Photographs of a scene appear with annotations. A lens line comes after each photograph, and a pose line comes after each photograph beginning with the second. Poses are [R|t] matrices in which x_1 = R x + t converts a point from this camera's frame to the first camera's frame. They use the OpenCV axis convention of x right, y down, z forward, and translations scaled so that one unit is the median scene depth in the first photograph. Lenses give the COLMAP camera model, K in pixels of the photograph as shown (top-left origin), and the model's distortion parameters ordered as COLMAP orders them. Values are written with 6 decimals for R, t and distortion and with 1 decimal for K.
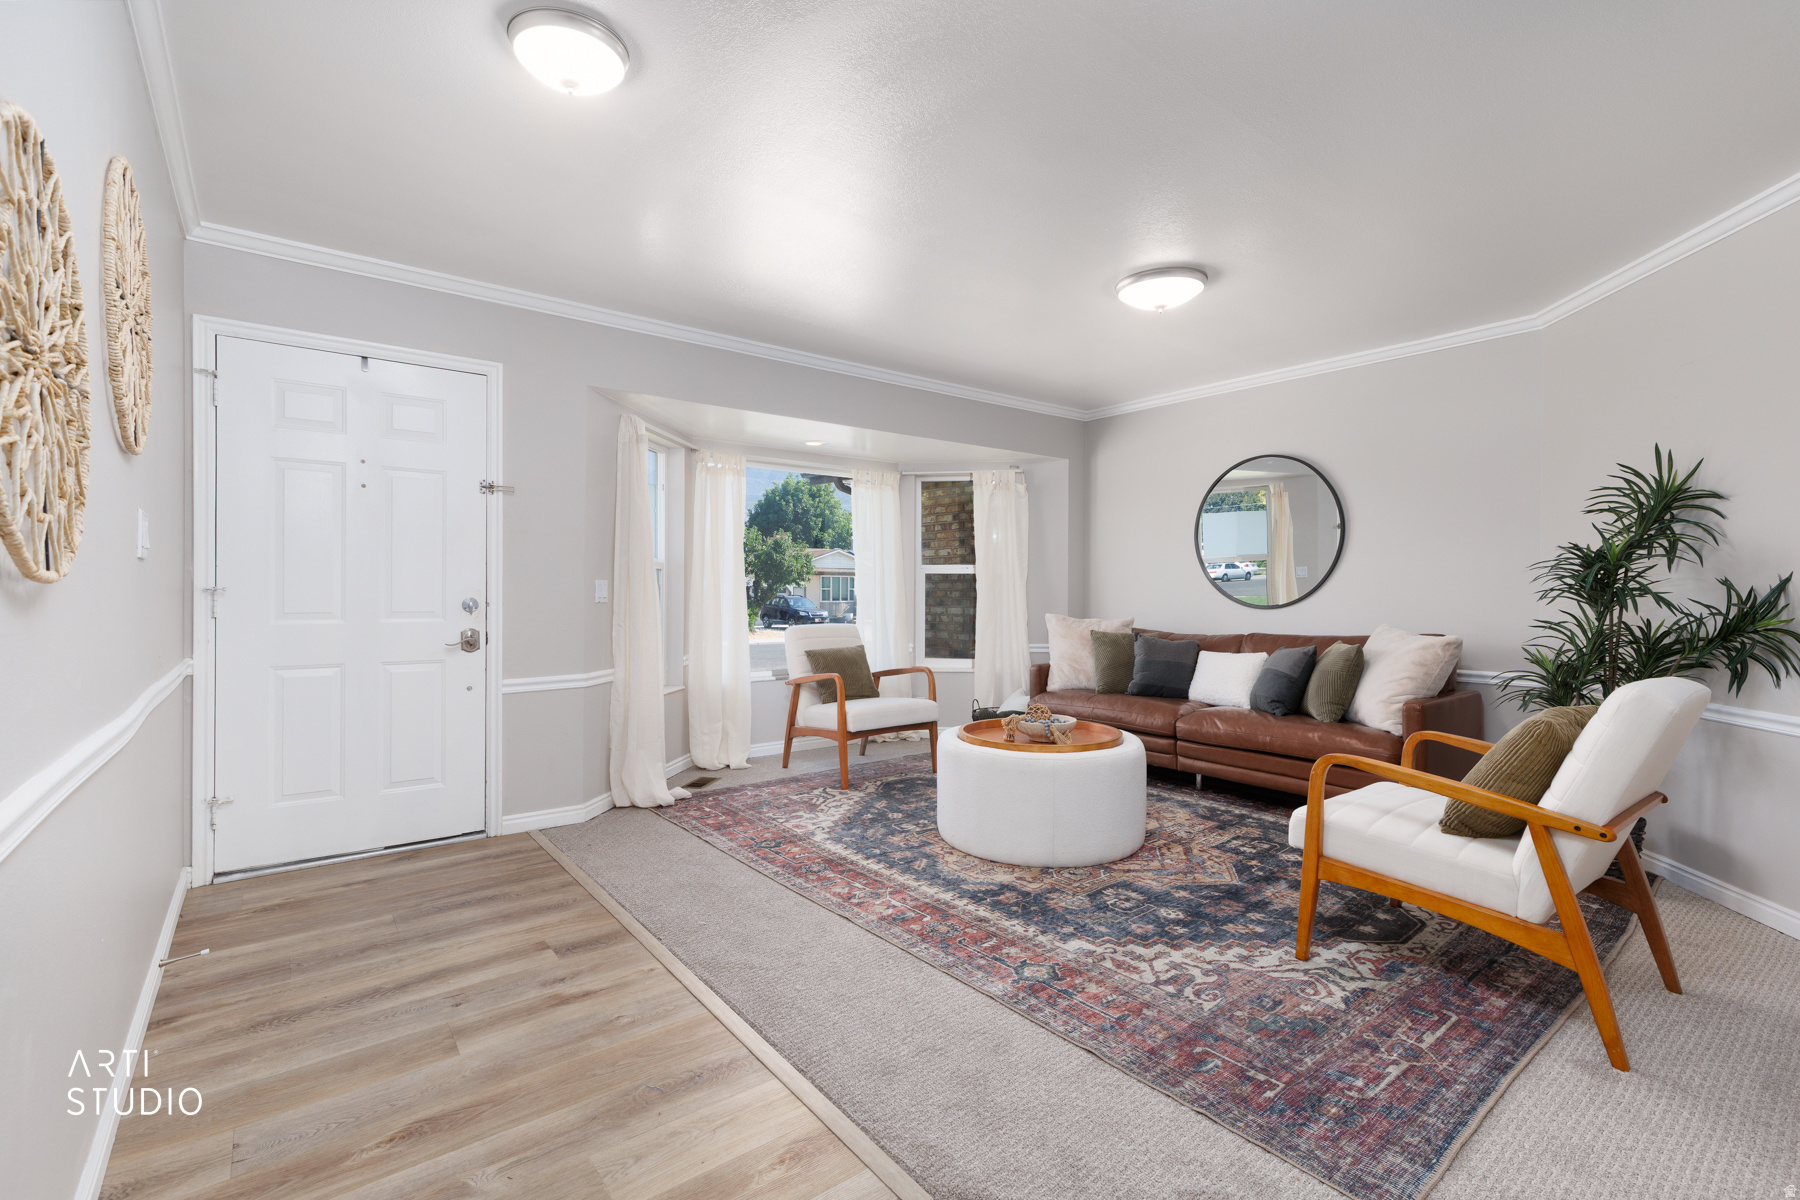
lens RADIAL K [[815.9, 0, 892.1], [0, 815.9, 603.2], [0, 0, 1]] dist [0.013047, 0.000046]
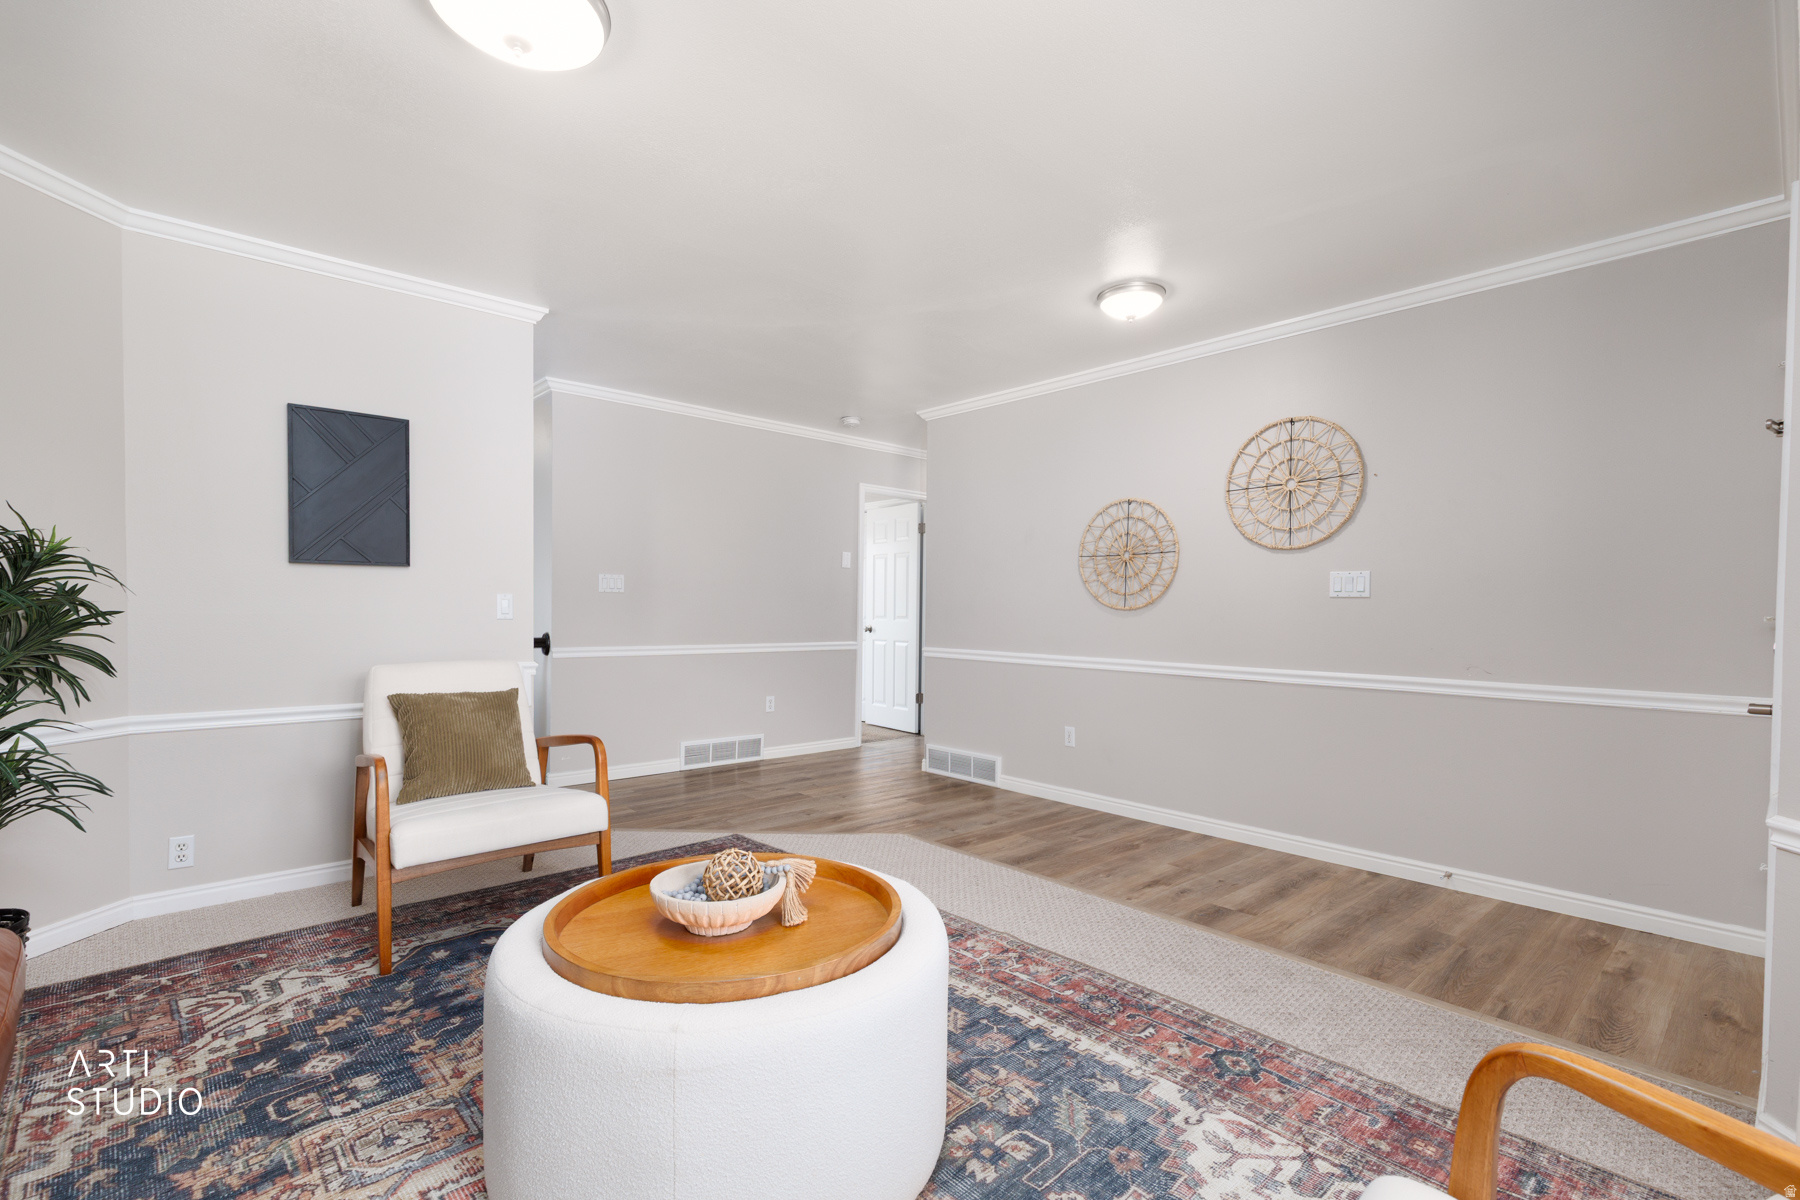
lens RADIAL K [[807.5, 0, 902.1], [0, 807.5, 620.8], [0, 0, 1]] dist [-0.000092, -0.000083]
pose [[-0.995794, -0.011285, -0.090919, 0.145857], [-0.014111, 0.999435, 0.030508, -0.025816], [0.090524, 0.031663, -0.995391, 1.693698]]
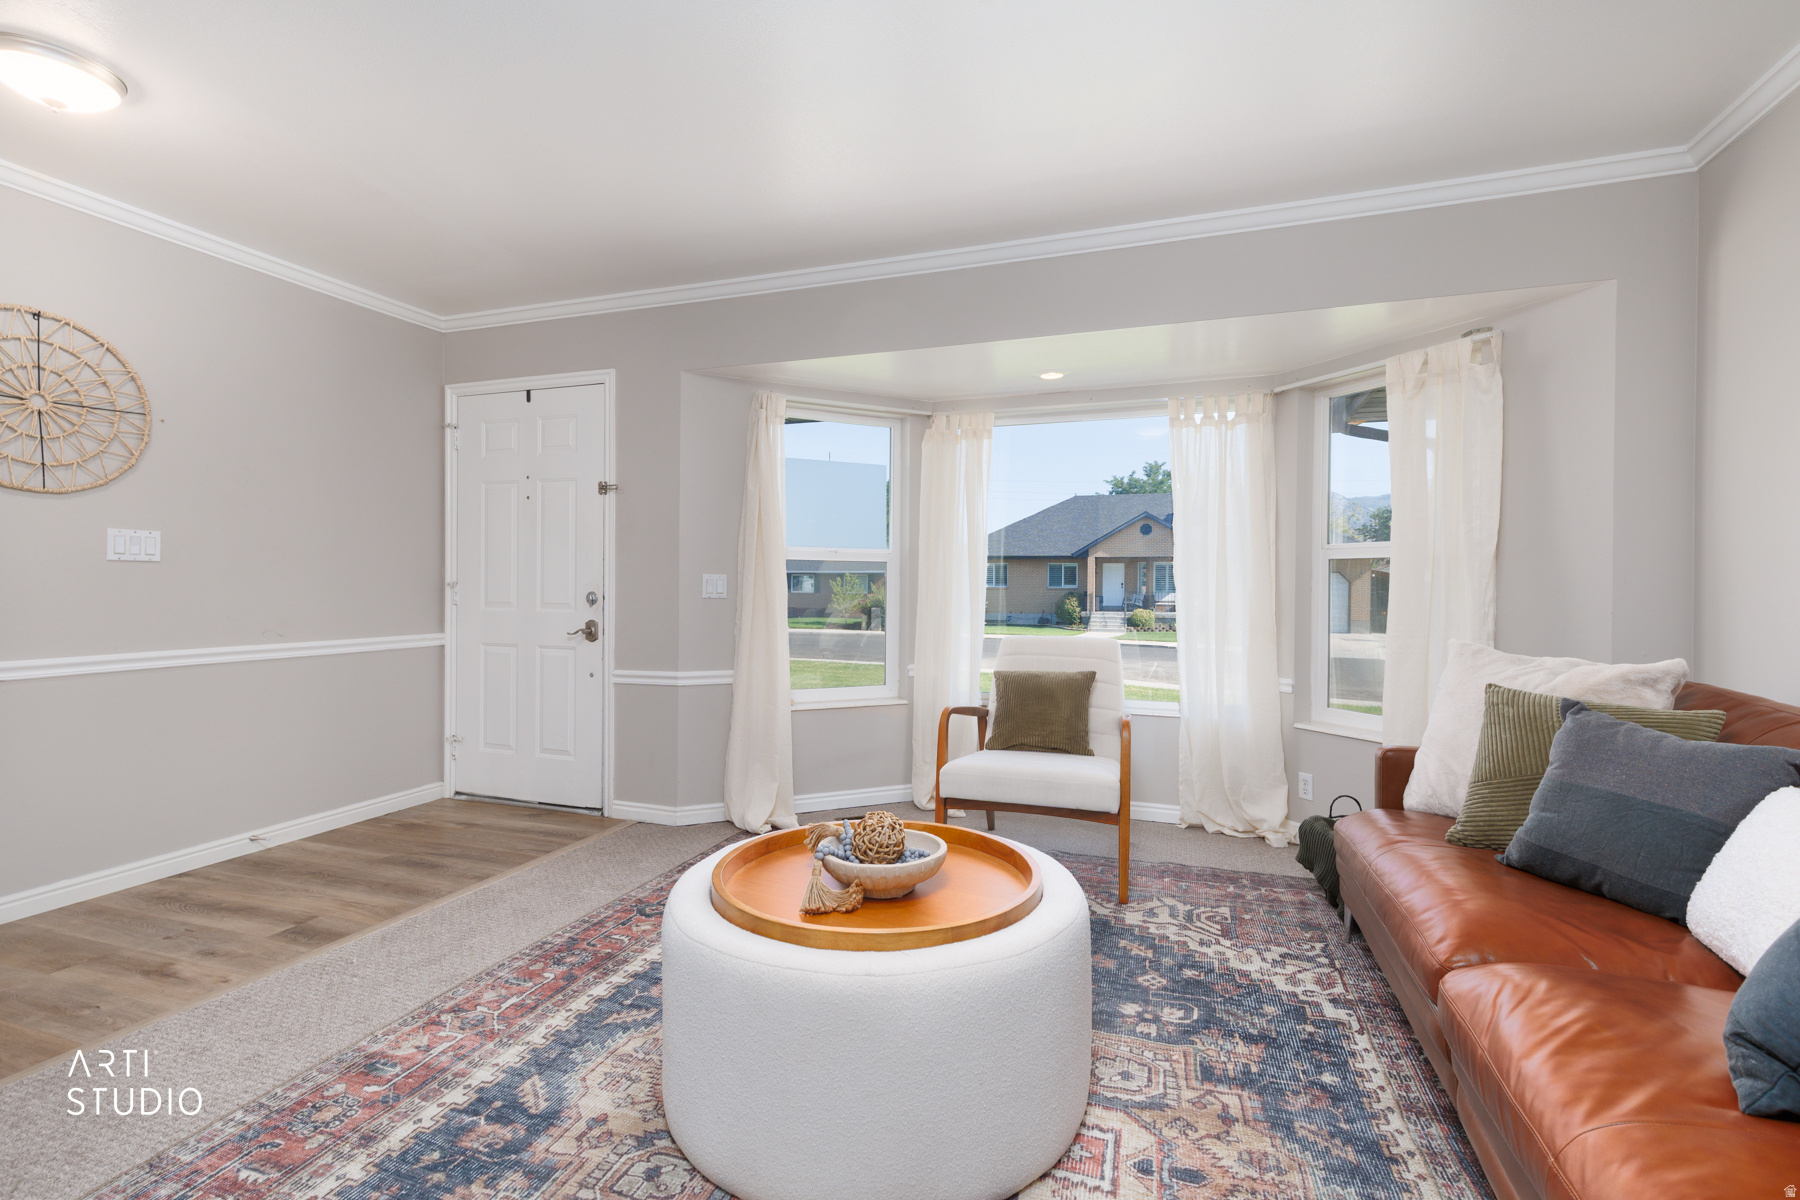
lens RADIAL K [[815.9, 0, 892.1], [0, 815.9, 603.2], [0, 0, 1]] dist [0.013047, 0.000046]
pose [[0.540459, 0.019412, -0.841146, 0.694608], [-0.019280, 0.999757, 0.010685, -0.012134], [0.841149, 0.010442, 0.540702, 0.850809]]
